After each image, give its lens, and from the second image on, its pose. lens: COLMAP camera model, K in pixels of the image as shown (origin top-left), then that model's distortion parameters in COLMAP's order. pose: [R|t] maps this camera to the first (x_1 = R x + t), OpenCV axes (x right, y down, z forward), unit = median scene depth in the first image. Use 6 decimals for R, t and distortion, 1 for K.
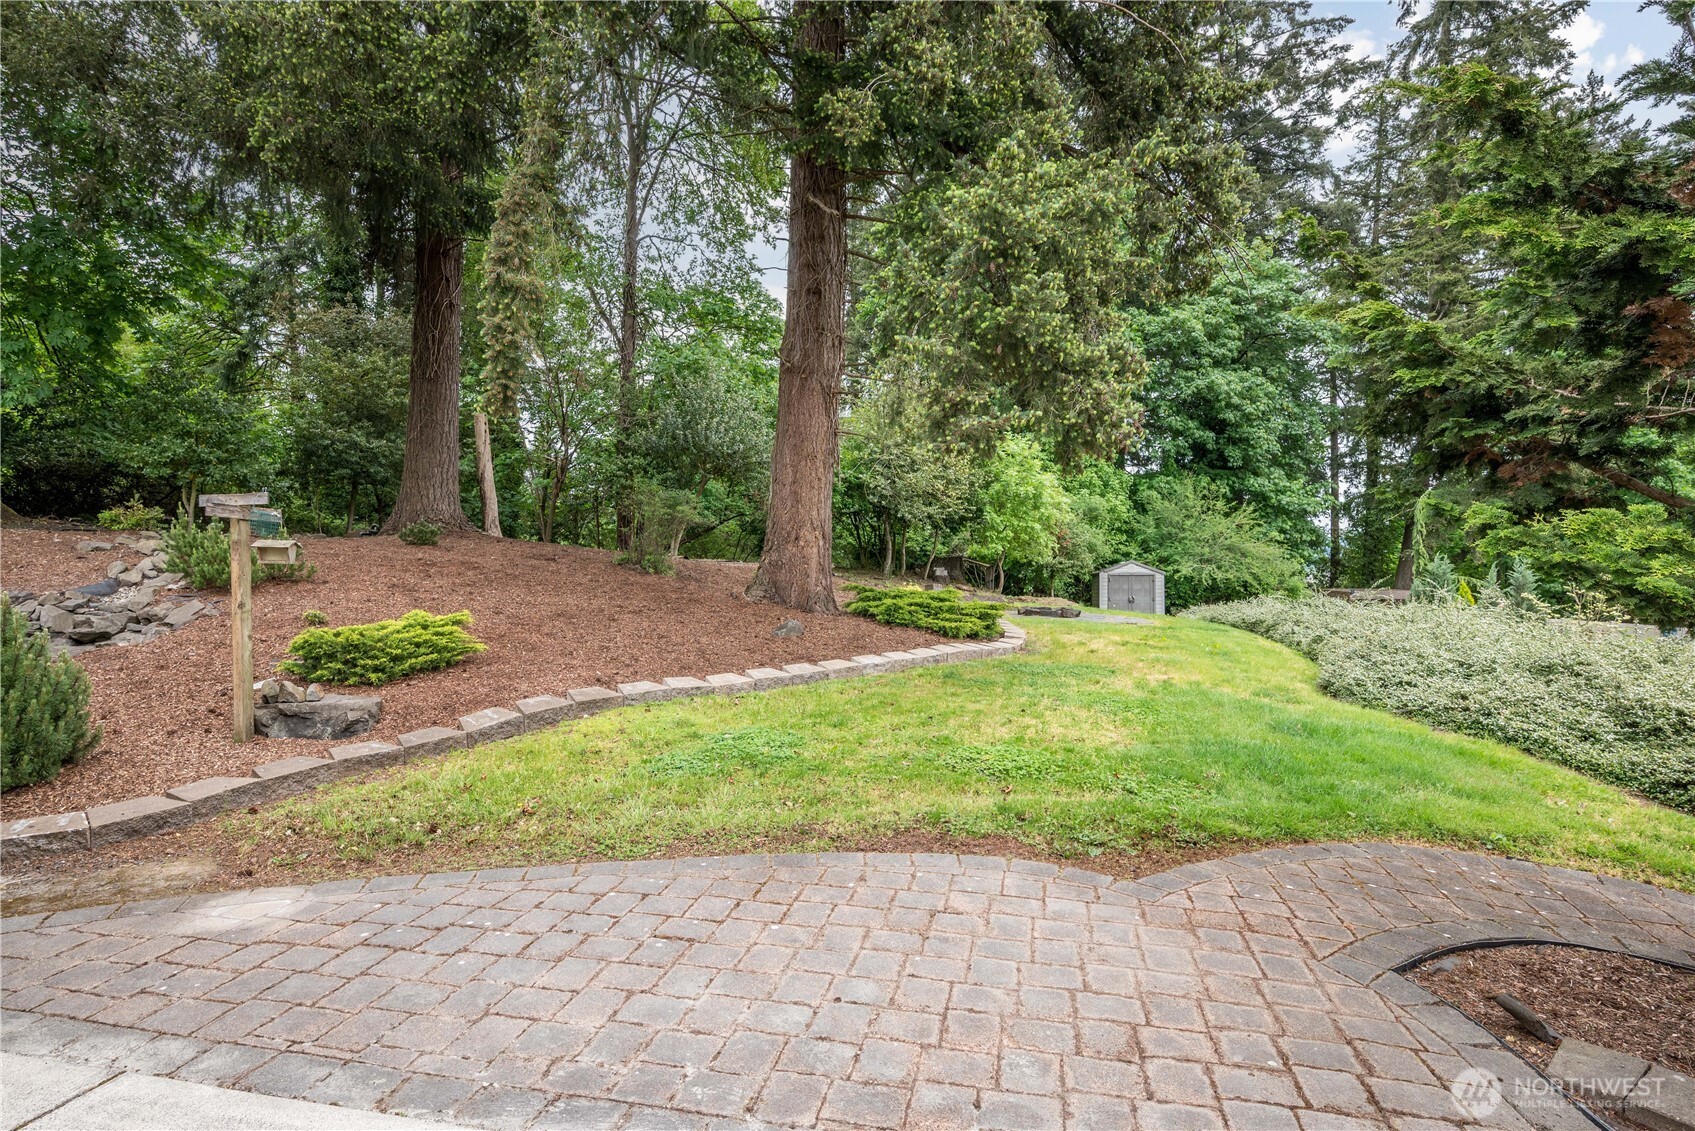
lens RADIAL K [[864.0, 0, 845.5], [0, 864.0, 560.9], [0, 0, 1]] dist [0.005223, 0.000554]
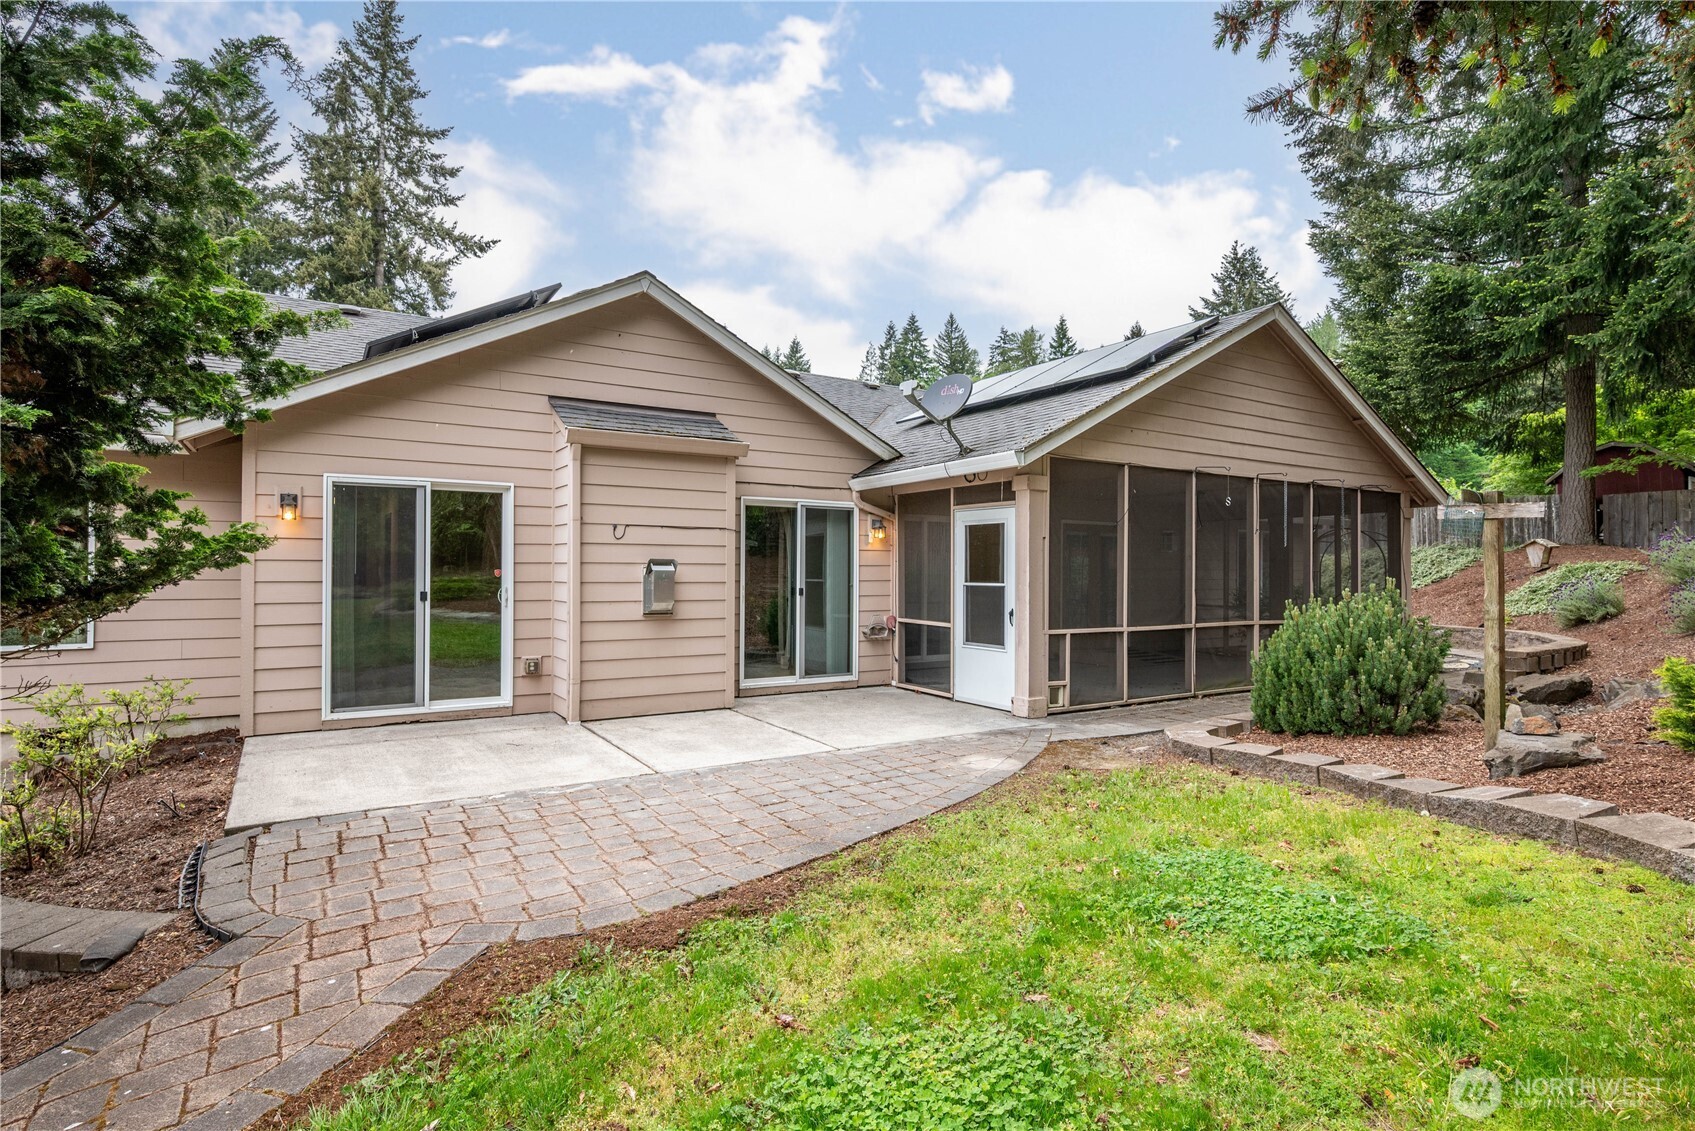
lens RADIAL K [[864.0, 0, 847.9], [0, 864.0, 561.5], [0, 0, 1]] dist [0.005223, 0.000554]
pose [[-0.710558, -0.008716, -0.703584, 0.377434], [-0.000567, 0.999930, -0.011815, 0.006690], [0.703638, -0.007996, -0.710514, 1.020845]]
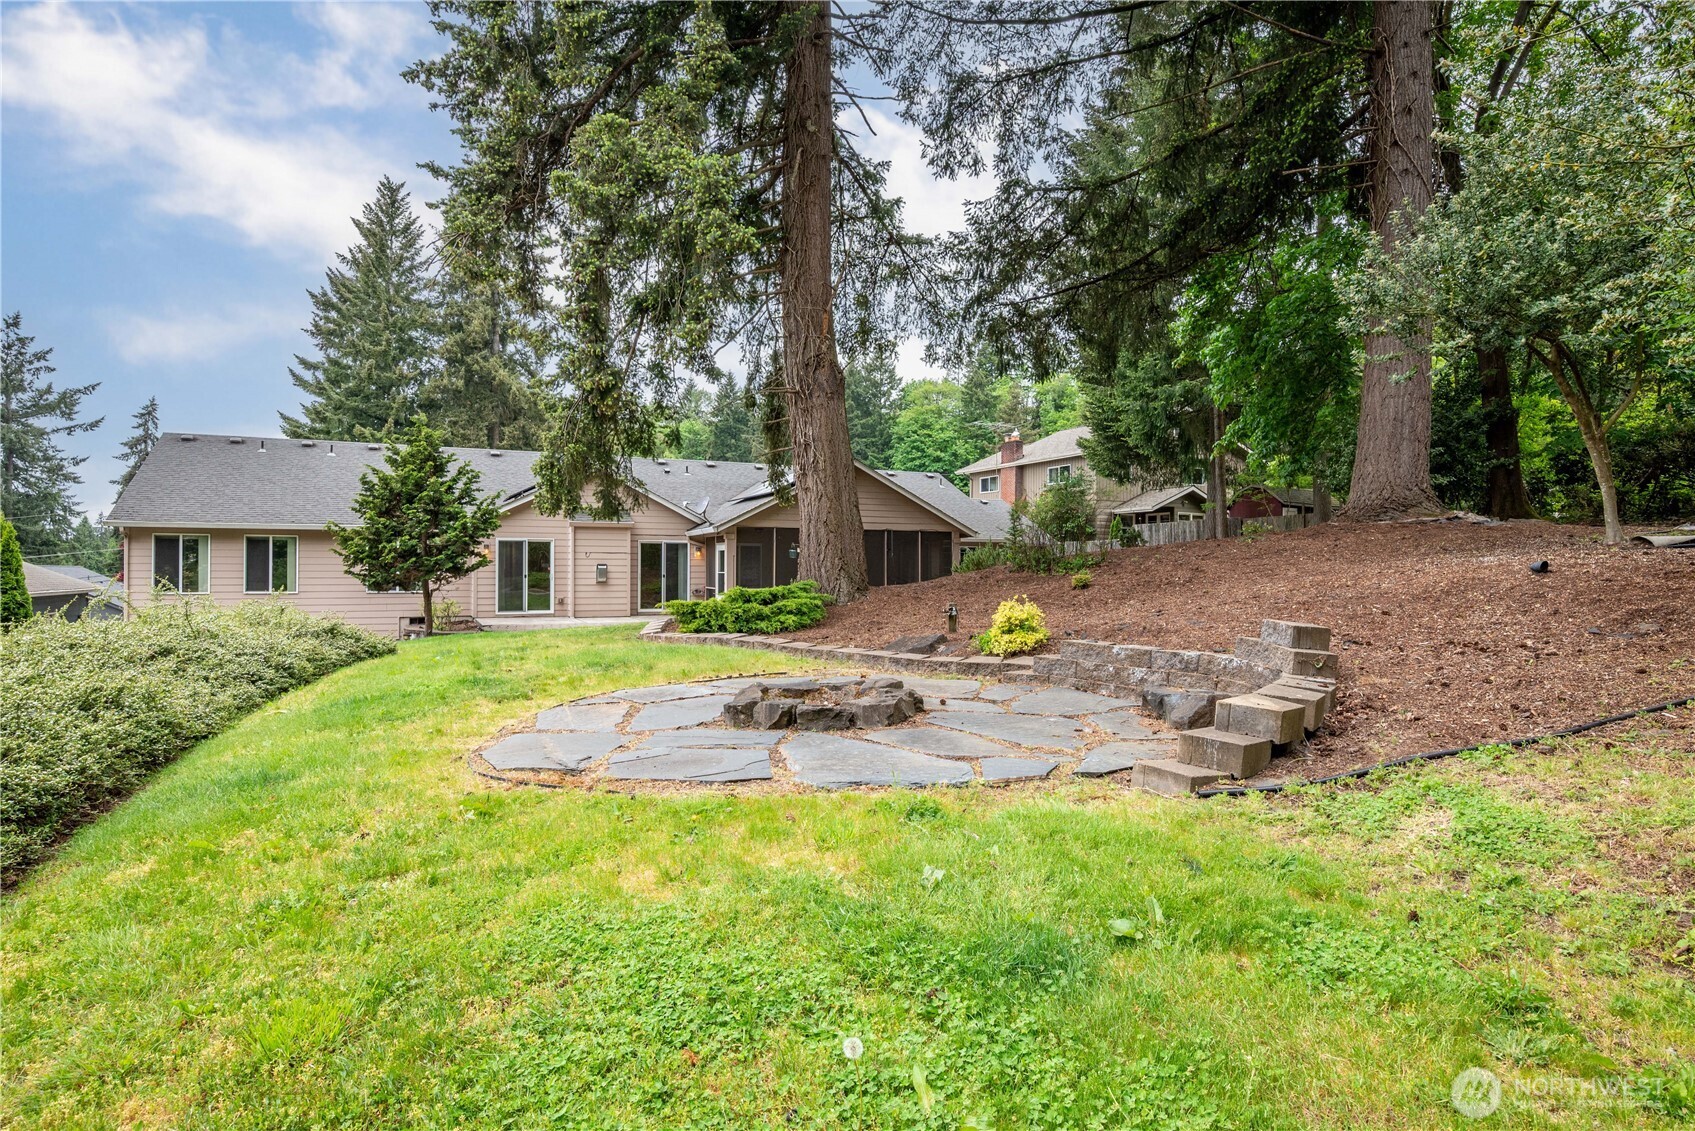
lens RADIAL K [[922.1, 0, 847.7], [0, 922.1, 570.0], [0, 0, 1]] dist [-0.023448, -0.001939]
pose [[-0.792942, -0.000264, -0.609297, 0.925880], [0.005621, 0.999954, -0.007748, 0.034605], [0.609271, -0.009568, -0.792904, 2.703178]]
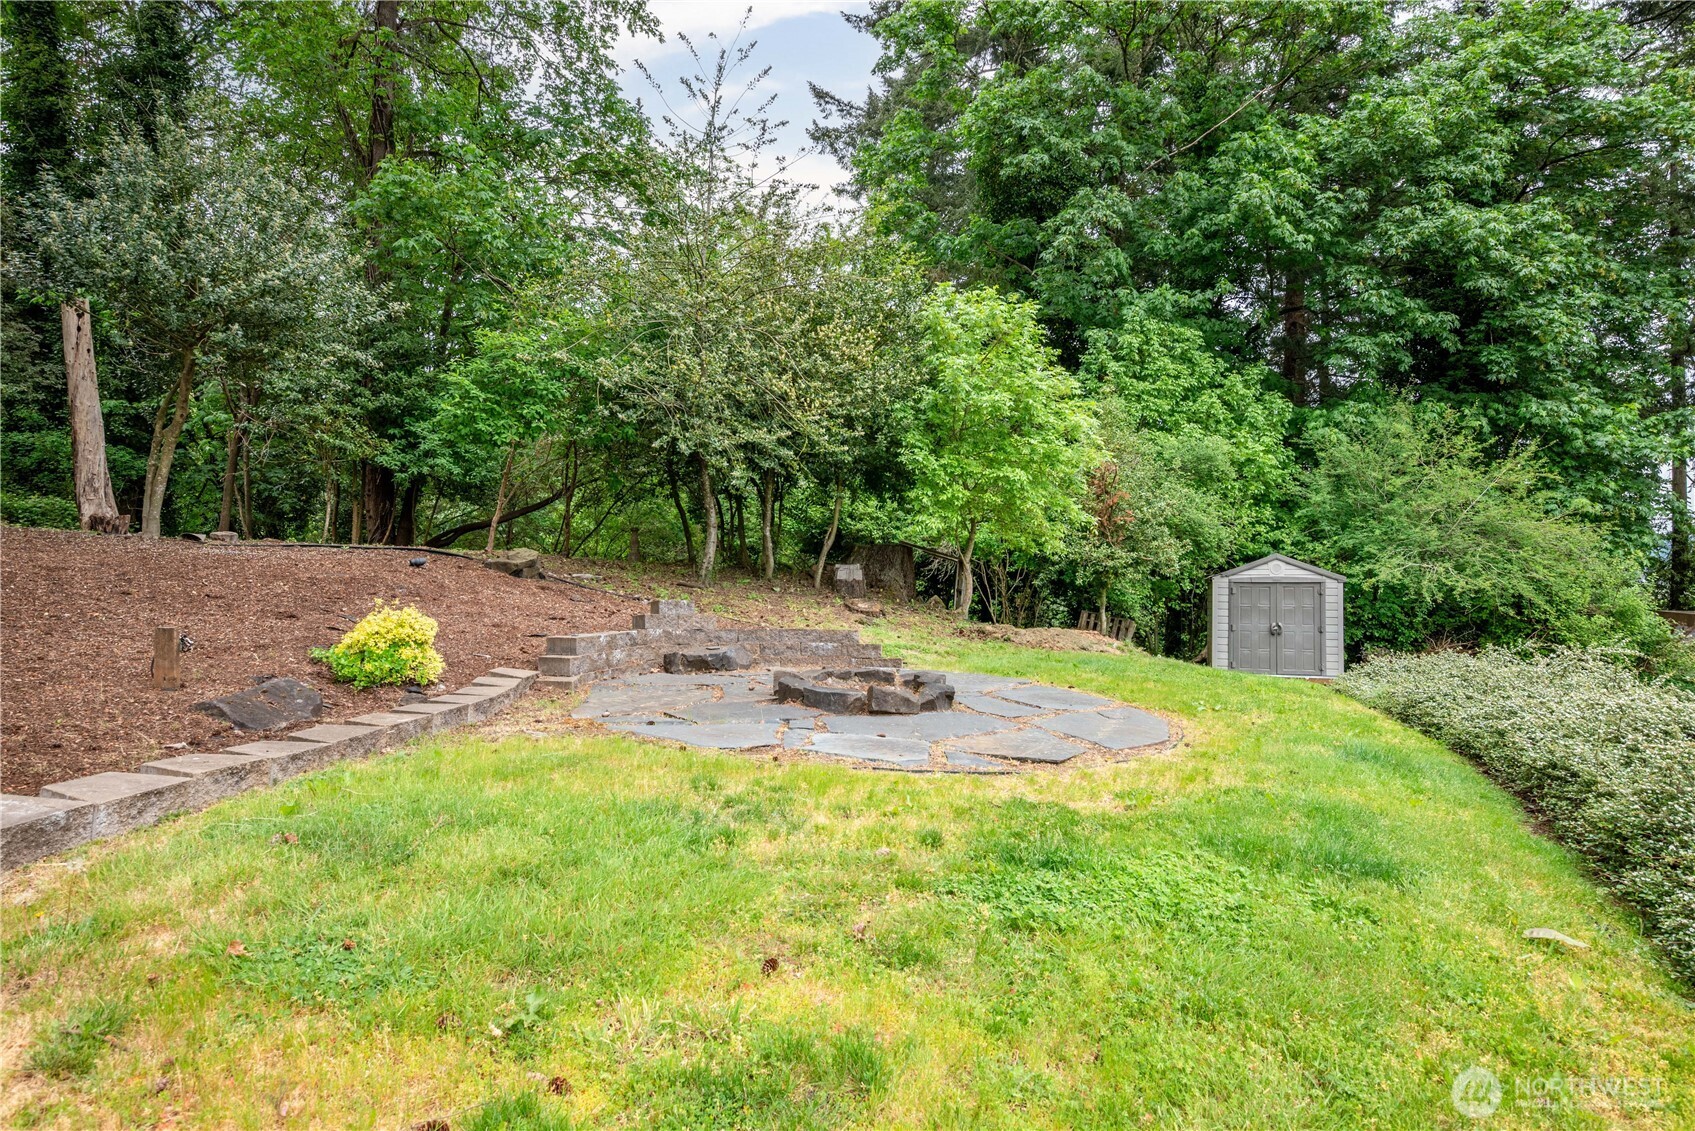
lens RADIAL K [[922.1, 0, 847.8], [0, 922.1, 573.6], [0, 0, 1]] dist [-0.023448, -0.001939]
pose [[0.977486, 0.004098, -0.210962, 0.191341], [-0.002413, 0.999963, 0.008246, 0.007150], [0.210988, -0.007551, 0.977459, 0.396827]]
